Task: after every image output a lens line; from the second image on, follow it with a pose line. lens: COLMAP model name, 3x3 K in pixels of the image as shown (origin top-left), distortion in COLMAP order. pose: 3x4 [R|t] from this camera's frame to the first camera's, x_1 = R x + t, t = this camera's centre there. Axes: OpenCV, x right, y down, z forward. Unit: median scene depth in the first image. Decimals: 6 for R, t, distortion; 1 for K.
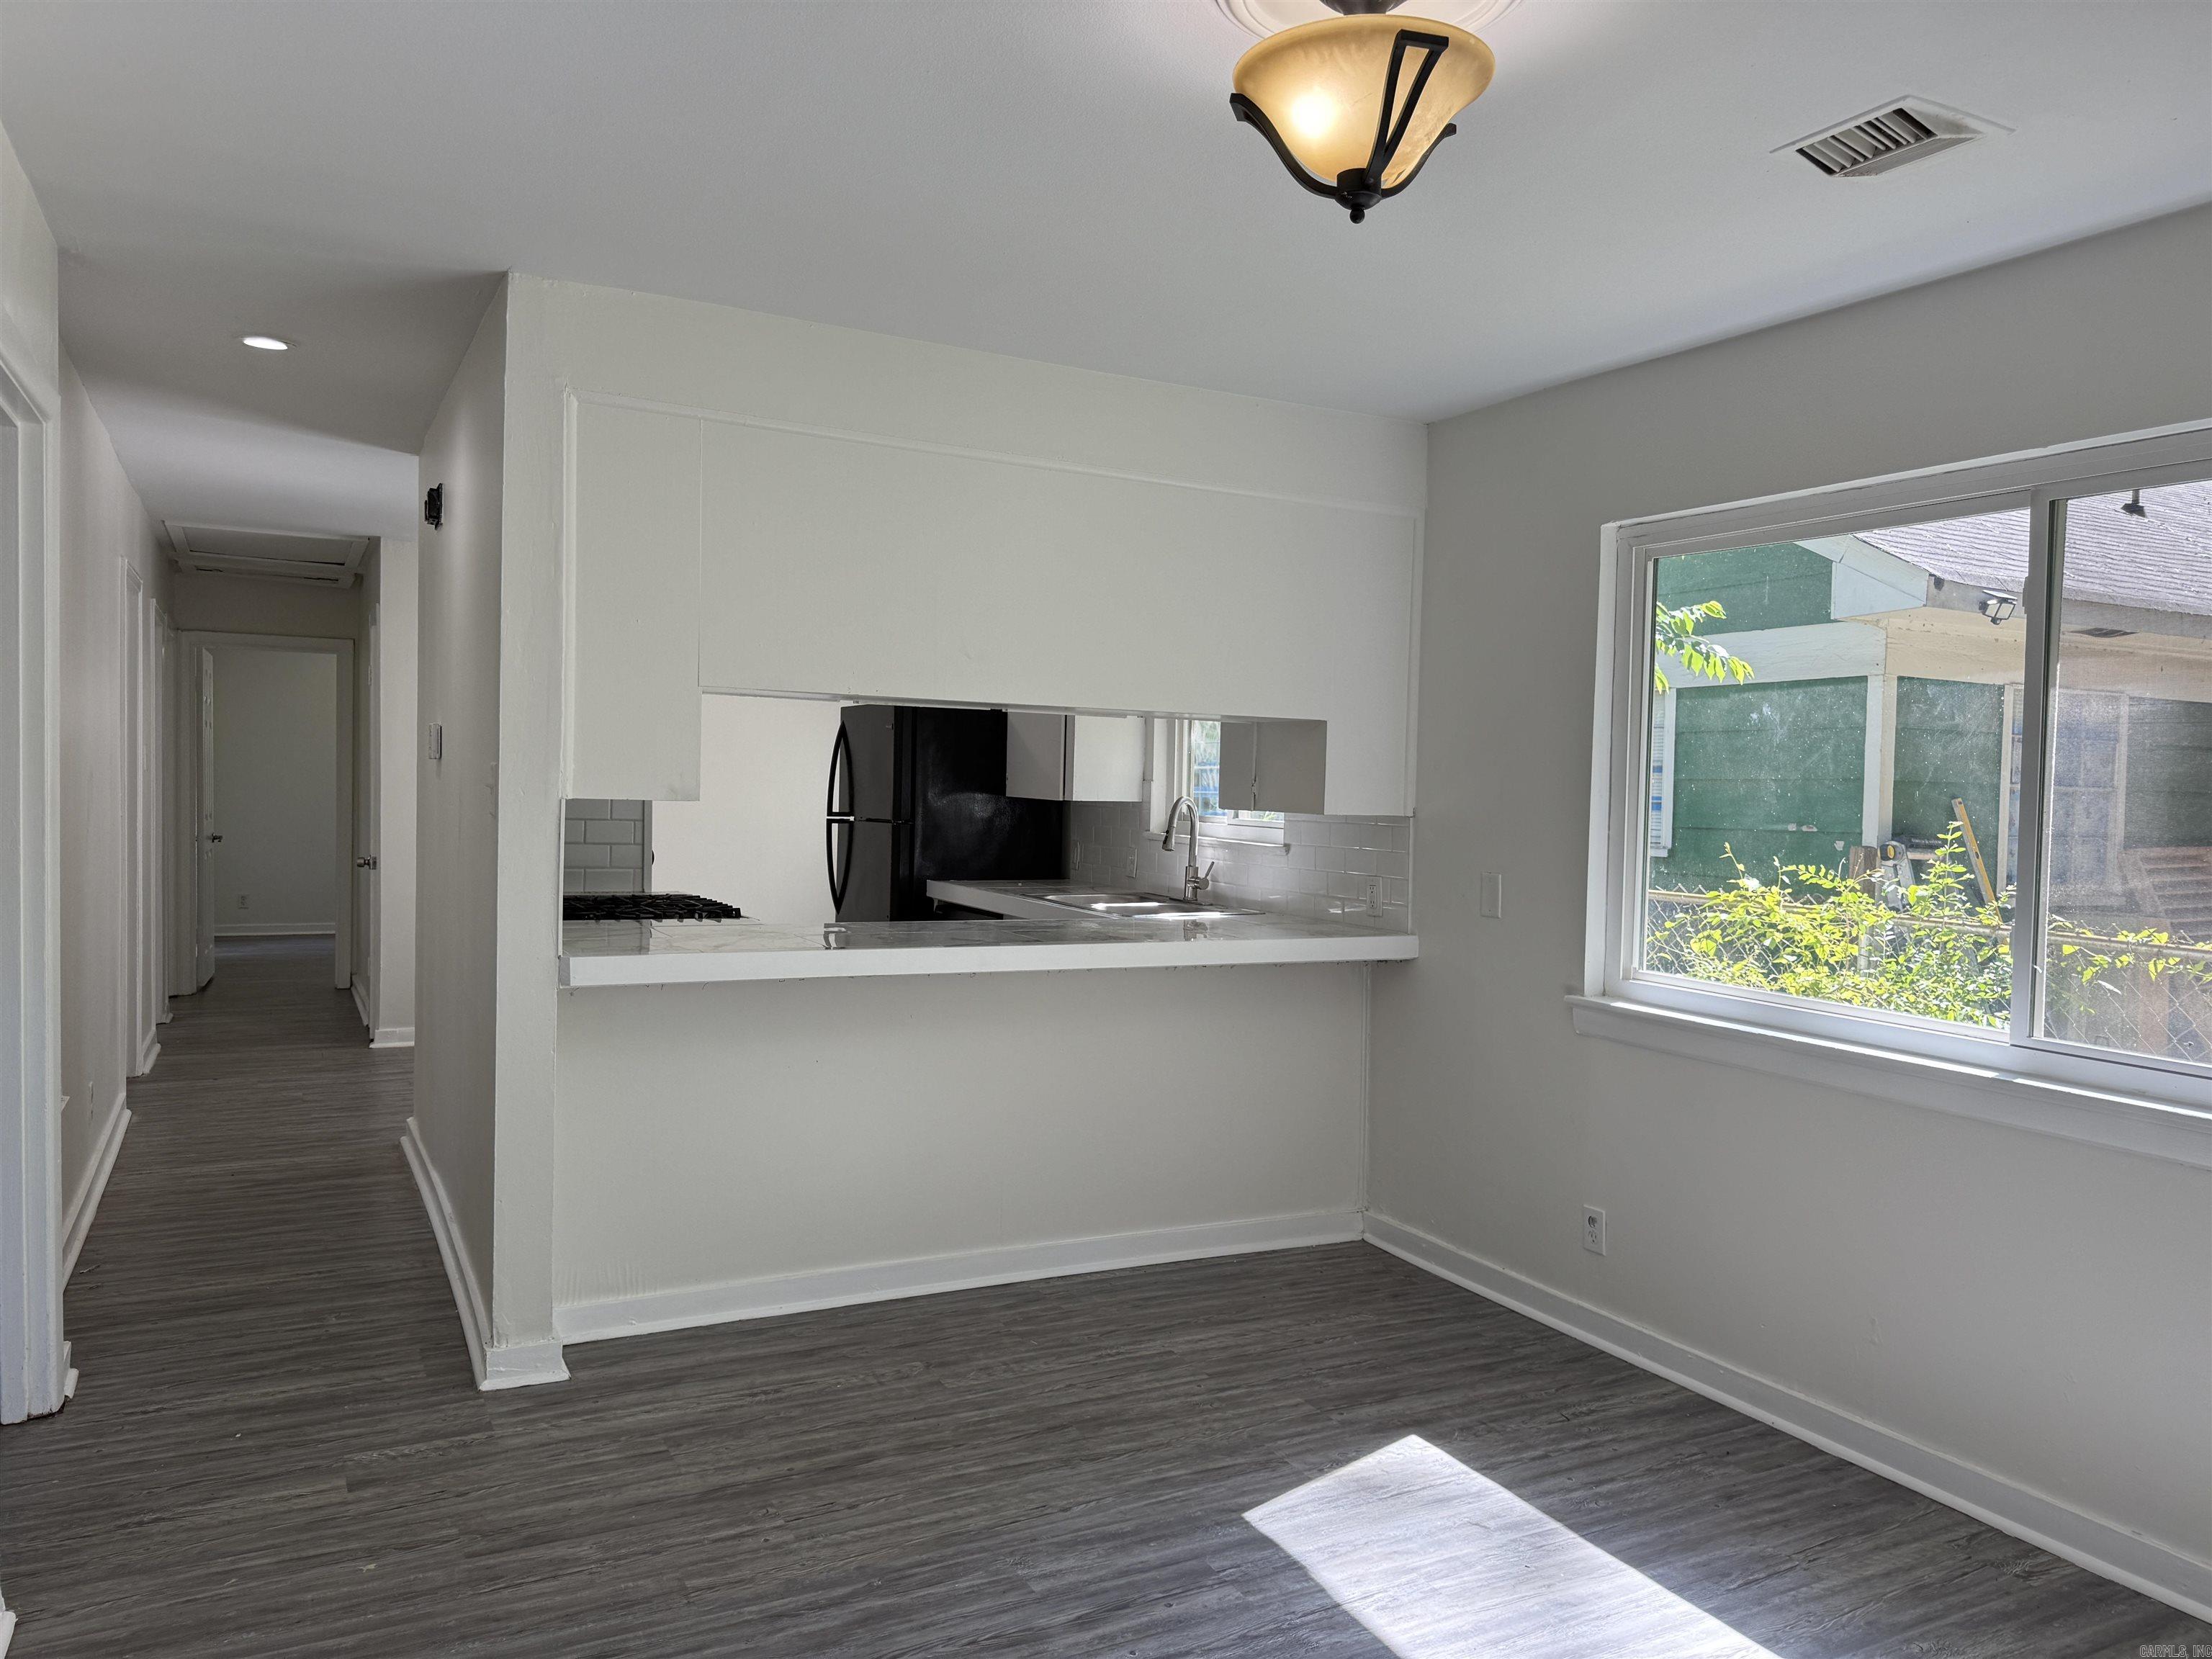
lens RADIAL K [[1550.1, 0, 1106.0], [0, 1550.1, 829.5], [0, 0, 1]] dist [0.000608, -0.001068]
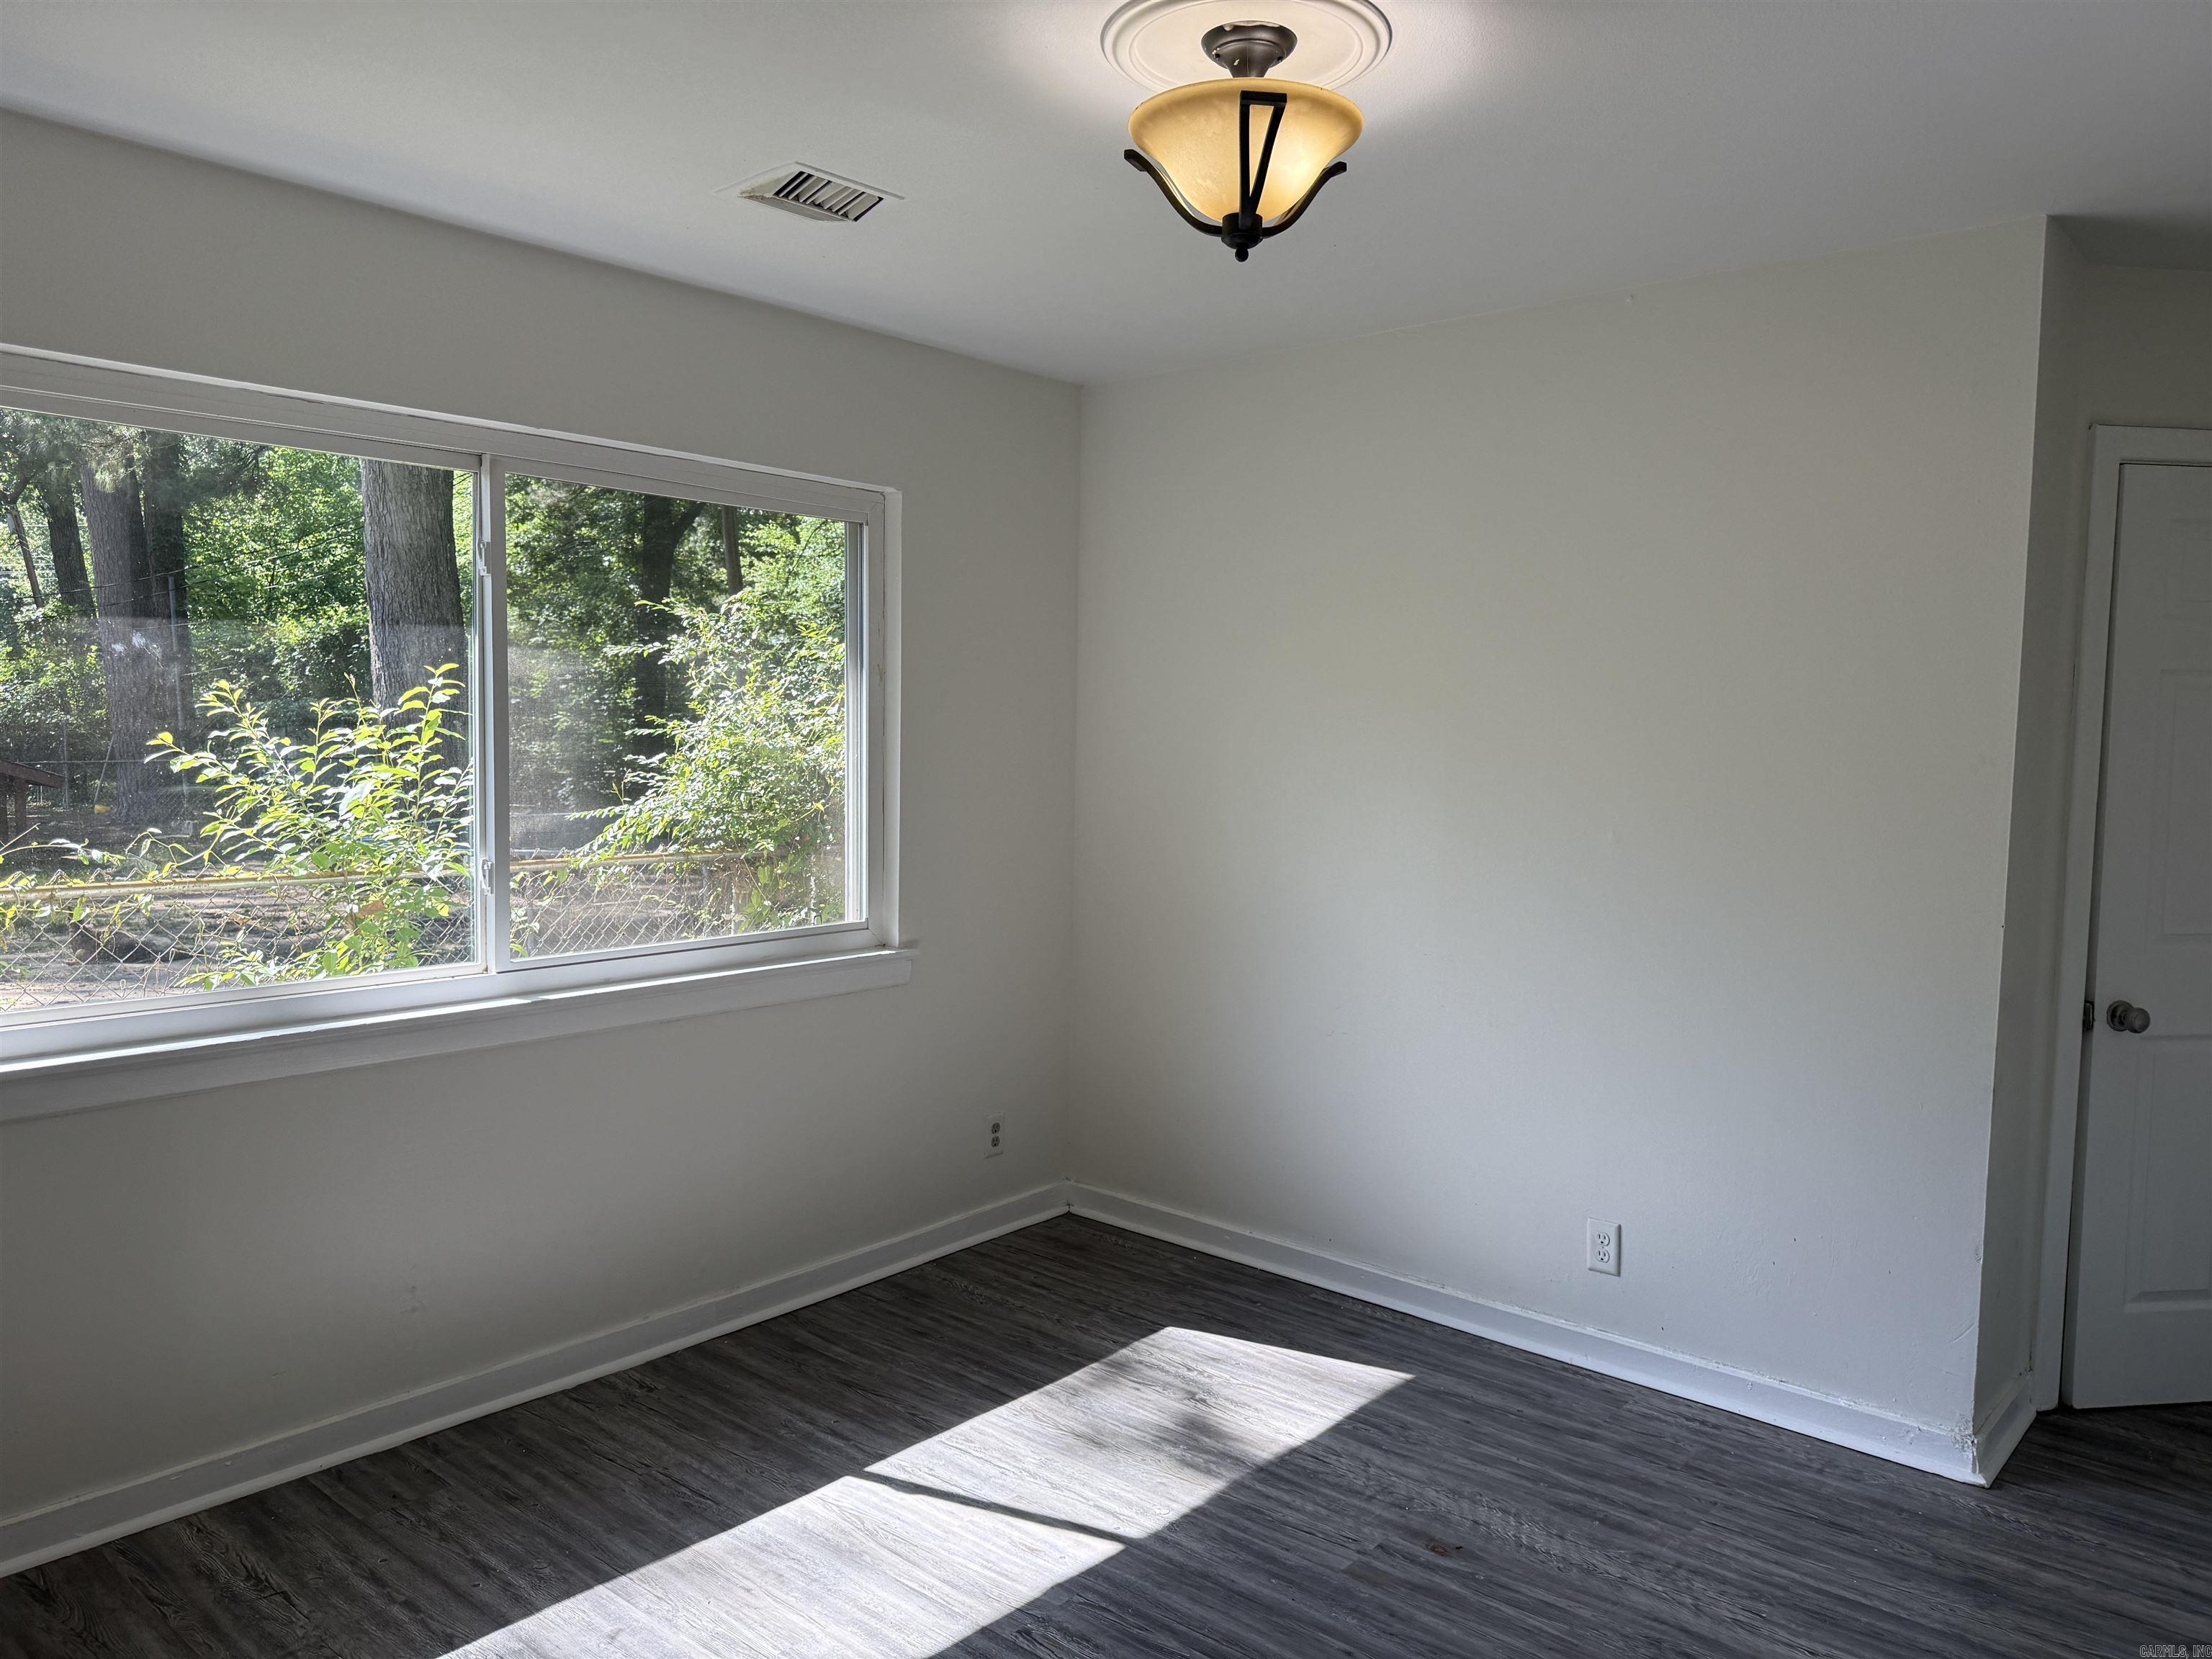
lens RADIAL K [[1550.1, 0, 1106.0], [0, 1550.1, 829.5], [0, 0, 1]] dist [0.000608, -0.001068]
pose [[-0.345450, -0.092460, 0.933871, -0.599062], [0.012853, 0.994575, 0.103225, -0.071132], [-0.938349, 0.047662, -0.342388, 1.019874]]
